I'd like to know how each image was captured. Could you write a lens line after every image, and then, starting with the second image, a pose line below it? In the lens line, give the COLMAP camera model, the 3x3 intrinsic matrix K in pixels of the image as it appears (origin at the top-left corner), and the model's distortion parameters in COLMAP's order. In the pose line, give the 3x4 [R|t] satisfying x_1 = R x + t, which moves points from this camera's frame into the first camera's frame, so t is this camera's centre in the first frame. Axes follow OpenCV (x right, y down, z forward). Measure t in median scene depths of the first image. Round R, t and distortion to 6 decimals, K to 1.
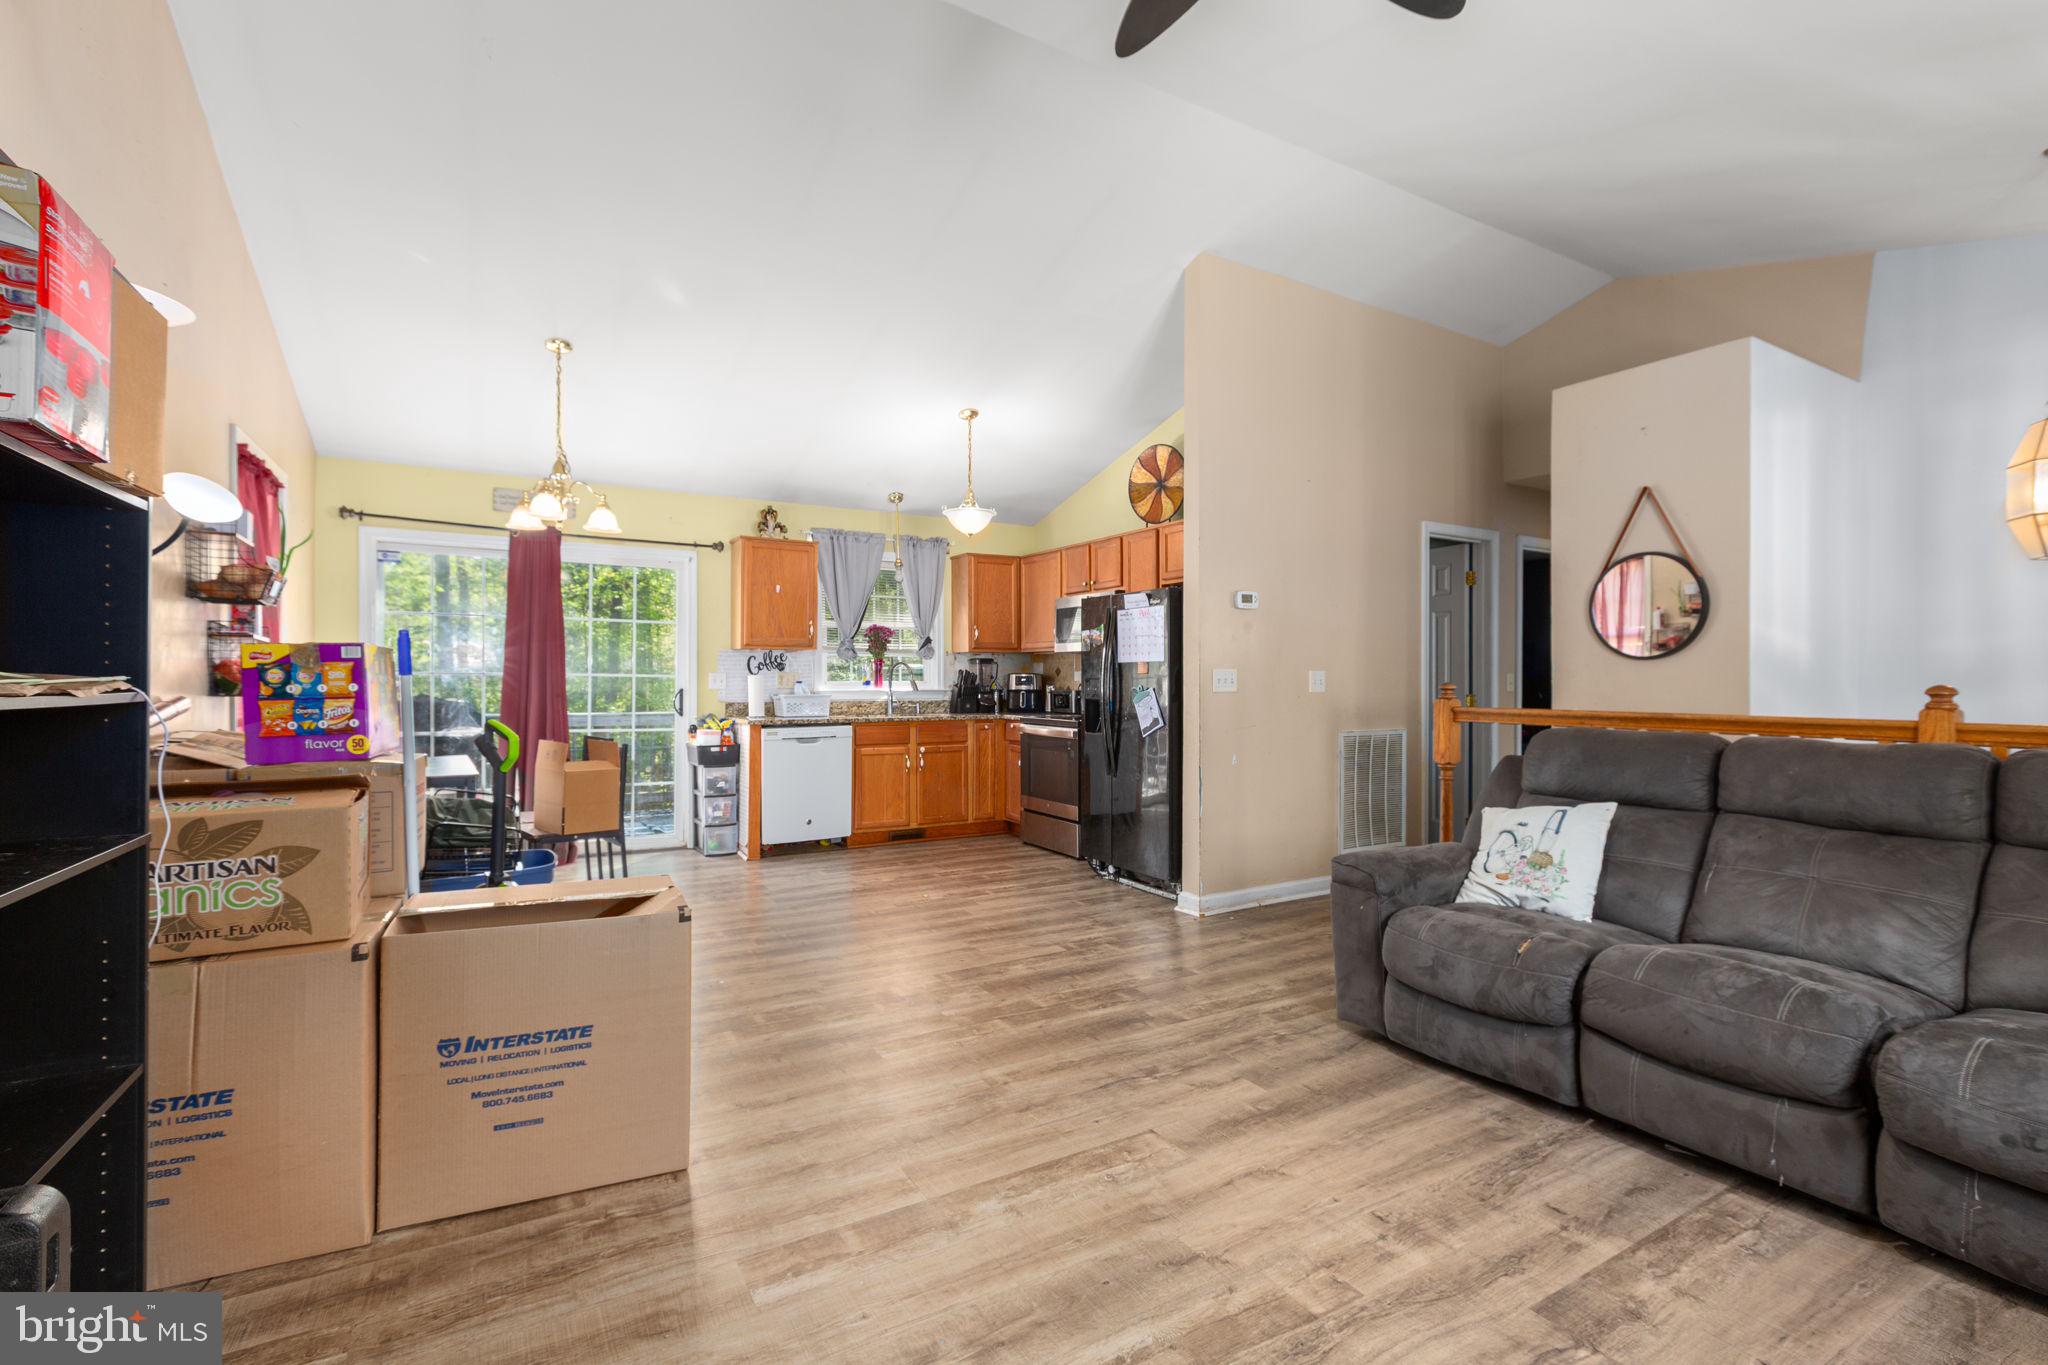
lens RADIAL K [[929.6, 0, 1024.0], [0, 929.6, 682.5], [0, 0, 1]] dist [-0.002731, -0.000293]
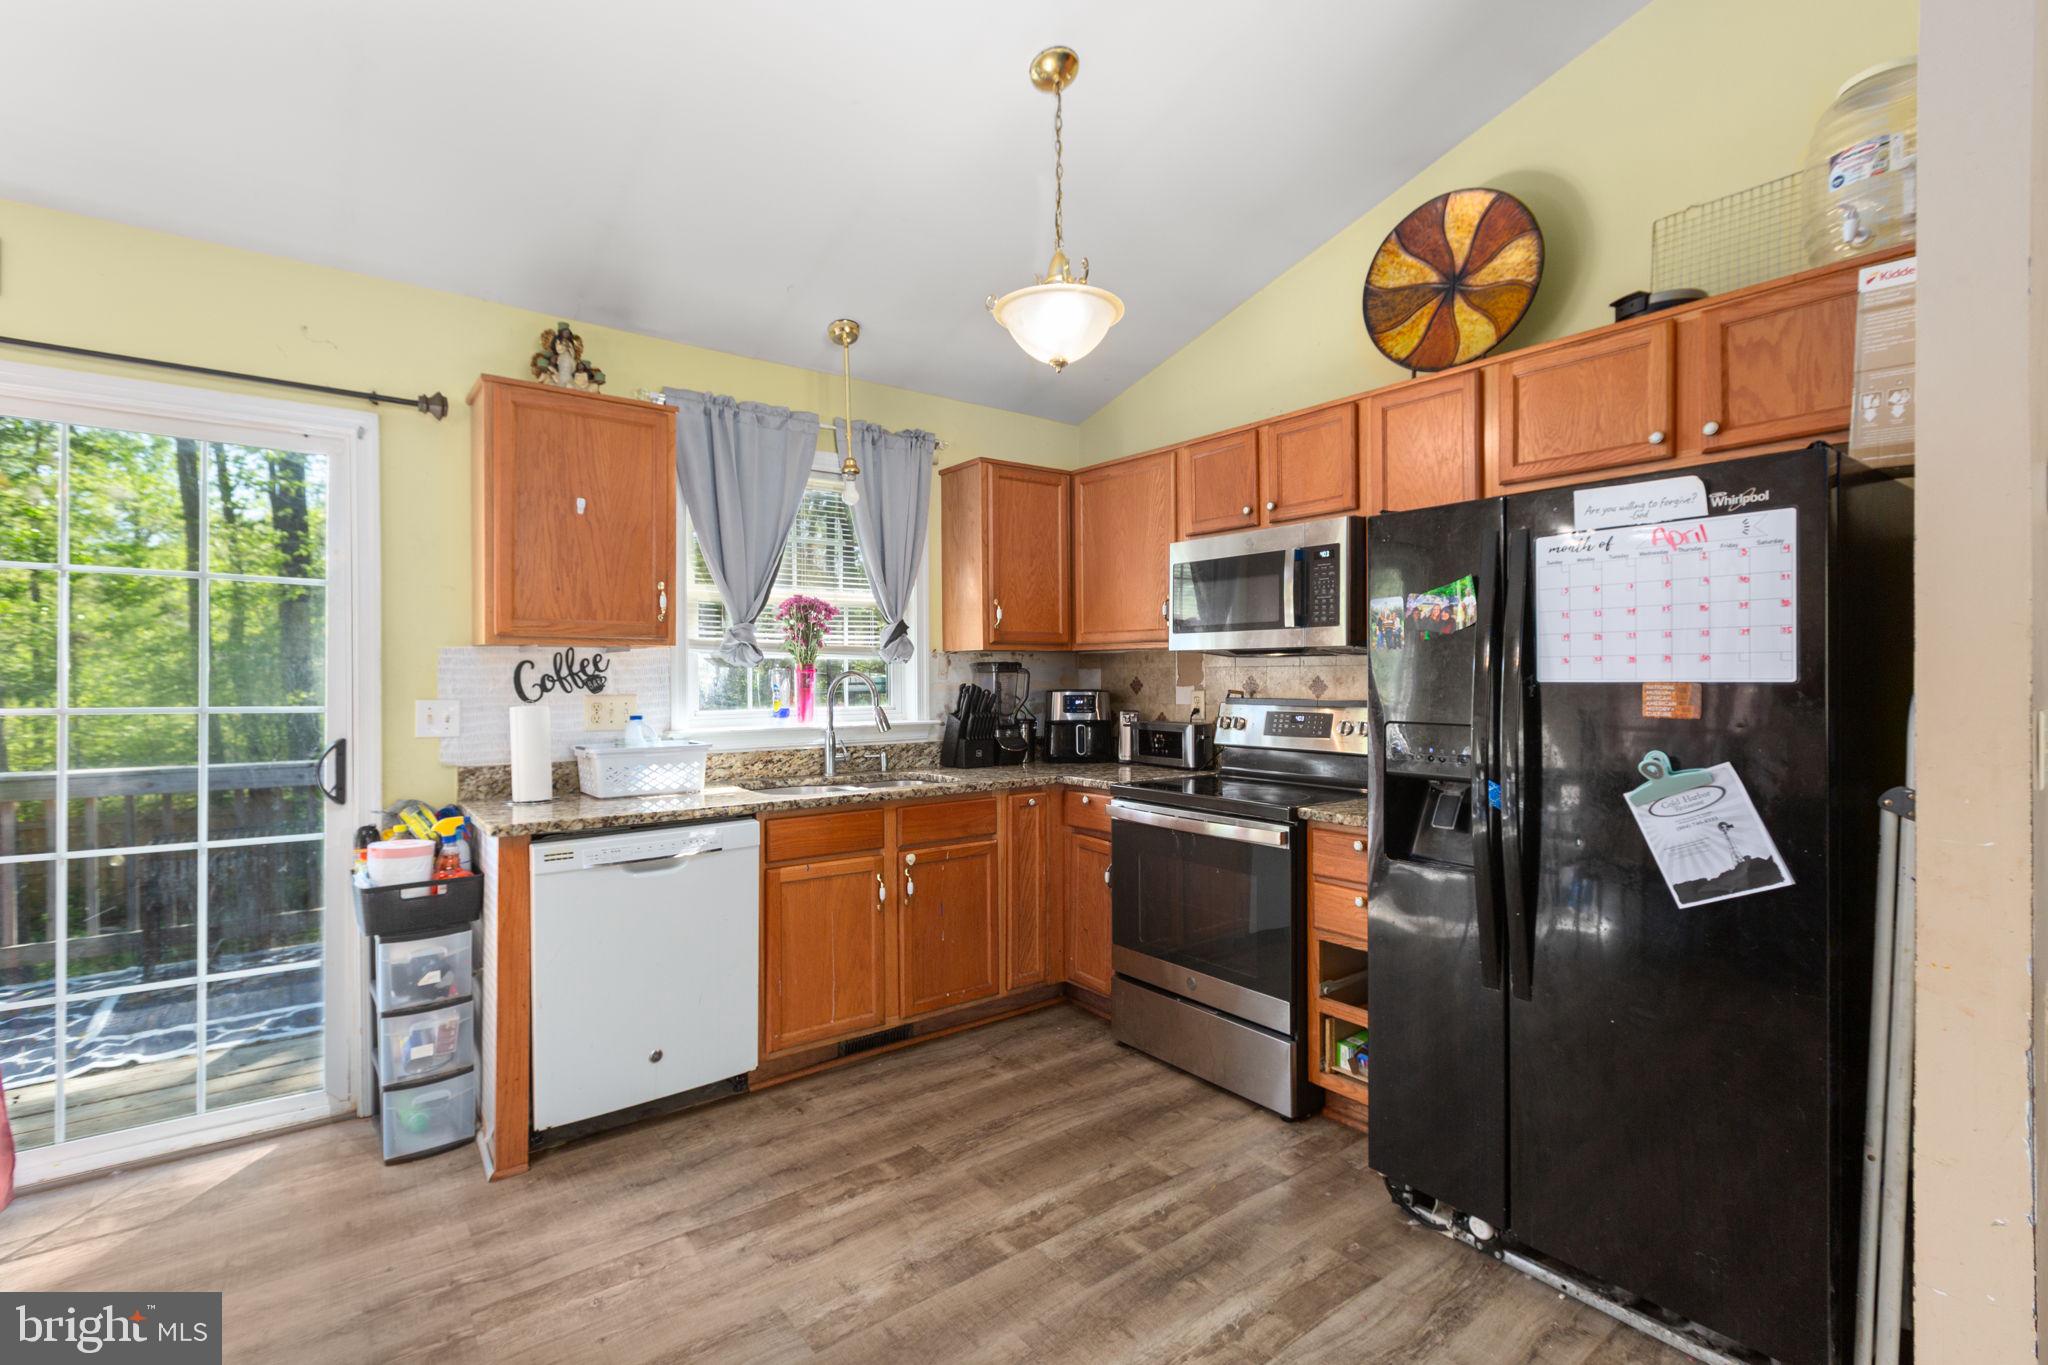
lens RADIAL K [[929.6, 0, 1024.0], [0, 929.6, 682.5], [0, 0, 1]] dist [-0.002731, -0.000293]
pose [[0.992512, -0.005592, 0.122016, -0.106412], [0.004974, 0.999973, 0.005367, -0.018630], [-0.122043, -0.004720, 0.992514, 0.513882]]
